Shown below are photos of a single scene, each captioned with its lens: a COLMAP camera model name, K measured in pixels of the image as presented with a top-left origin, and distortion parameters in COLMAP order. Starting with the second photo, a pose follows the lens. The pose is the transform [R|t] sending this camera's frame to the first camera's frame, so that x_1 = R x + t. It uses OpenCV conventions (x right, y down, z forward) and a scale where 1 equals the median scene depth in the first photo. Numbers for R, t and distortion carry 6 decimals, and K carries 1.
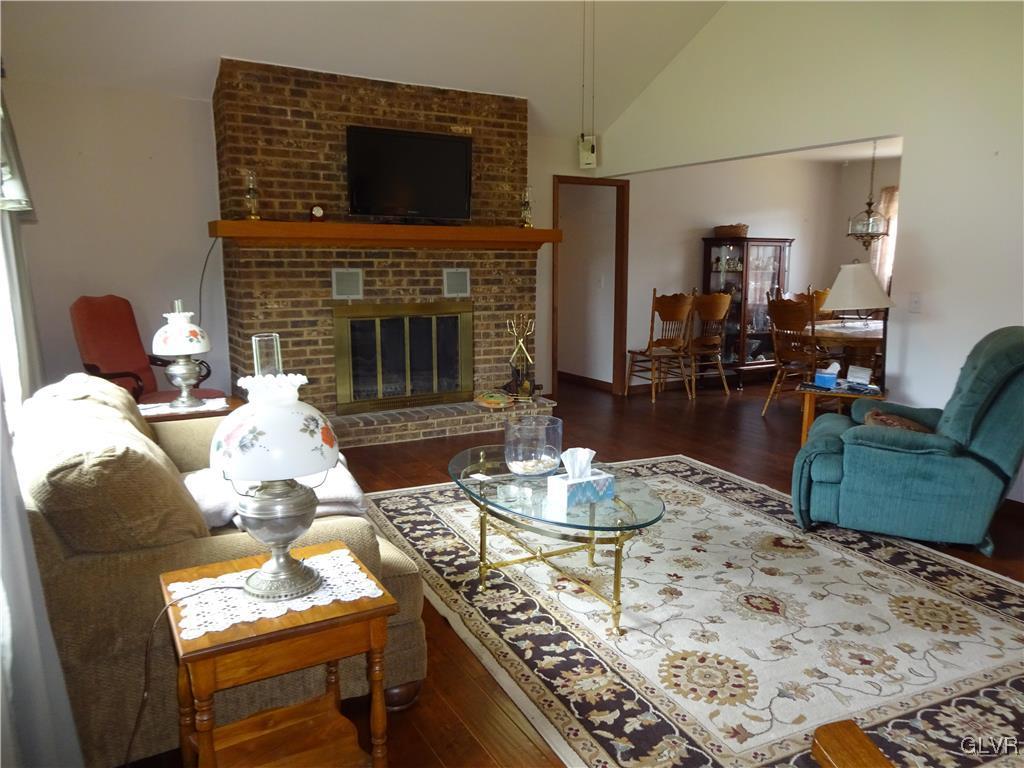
lens RADIAL K [[779.4, 0, 512.0], [0, 779.4, 384.0], [0, 0, 1]] dist [0.014719, -0.000451]
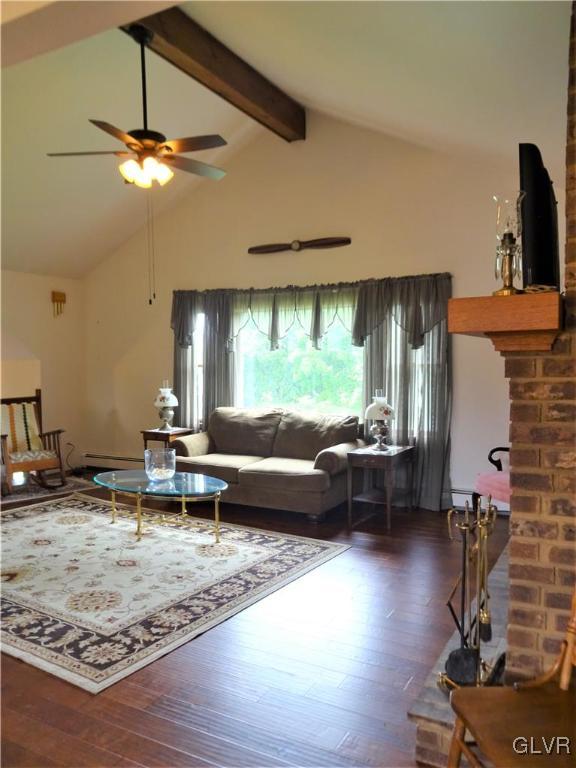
lens RADIAL K [[584.5, 0, 259.7], [0, 584.5, 386.1], [0, 0, 1]] dist [0.014719, -0.000451]
pose [[-0.869518, 0.017843, -0.493579, 0.315545], [-0.080139, 0.981008, 0.176640, -0.221232], [0.487357, 0.193146, -0.851574, 1.358552]]
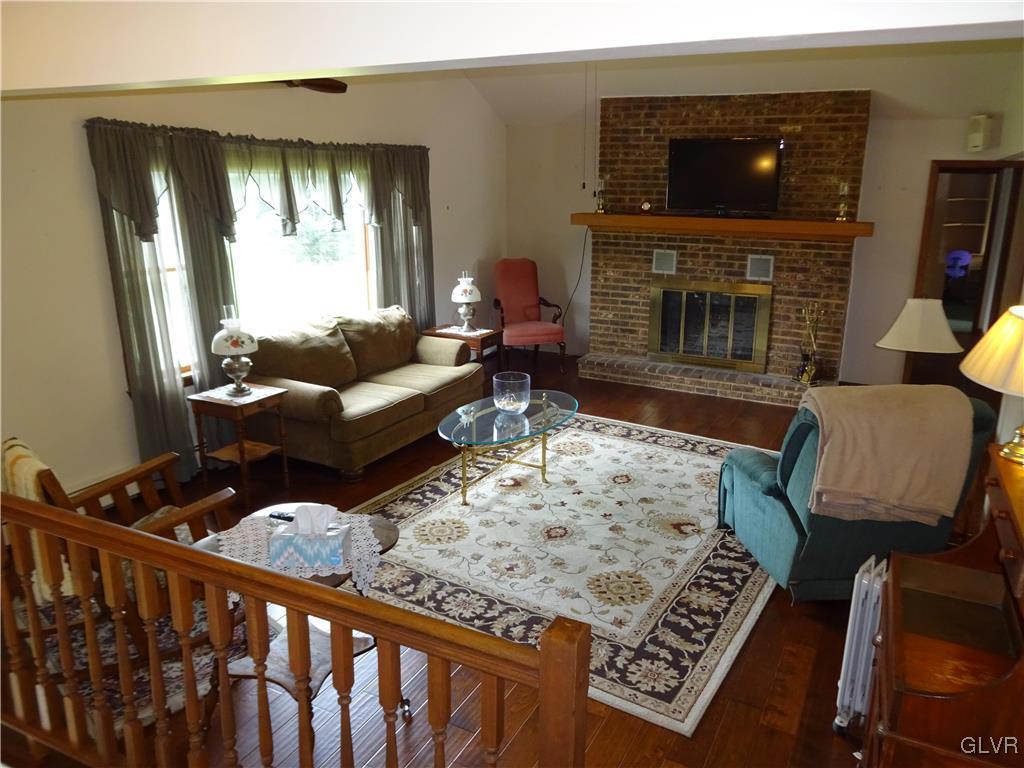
lens RADIAL K [[779.4, 0, 512.0], [0, 779.4, 384.0], [0, 0, 1]] dist [0.014719, -0.000451]
pose [[0.530245, 0.220950, -0.818549, 0.771591], [-0.142474, 0.974938, 0.170871, -0.118025], [0.835788, 0.026018, 0.548435, 0.087092]]
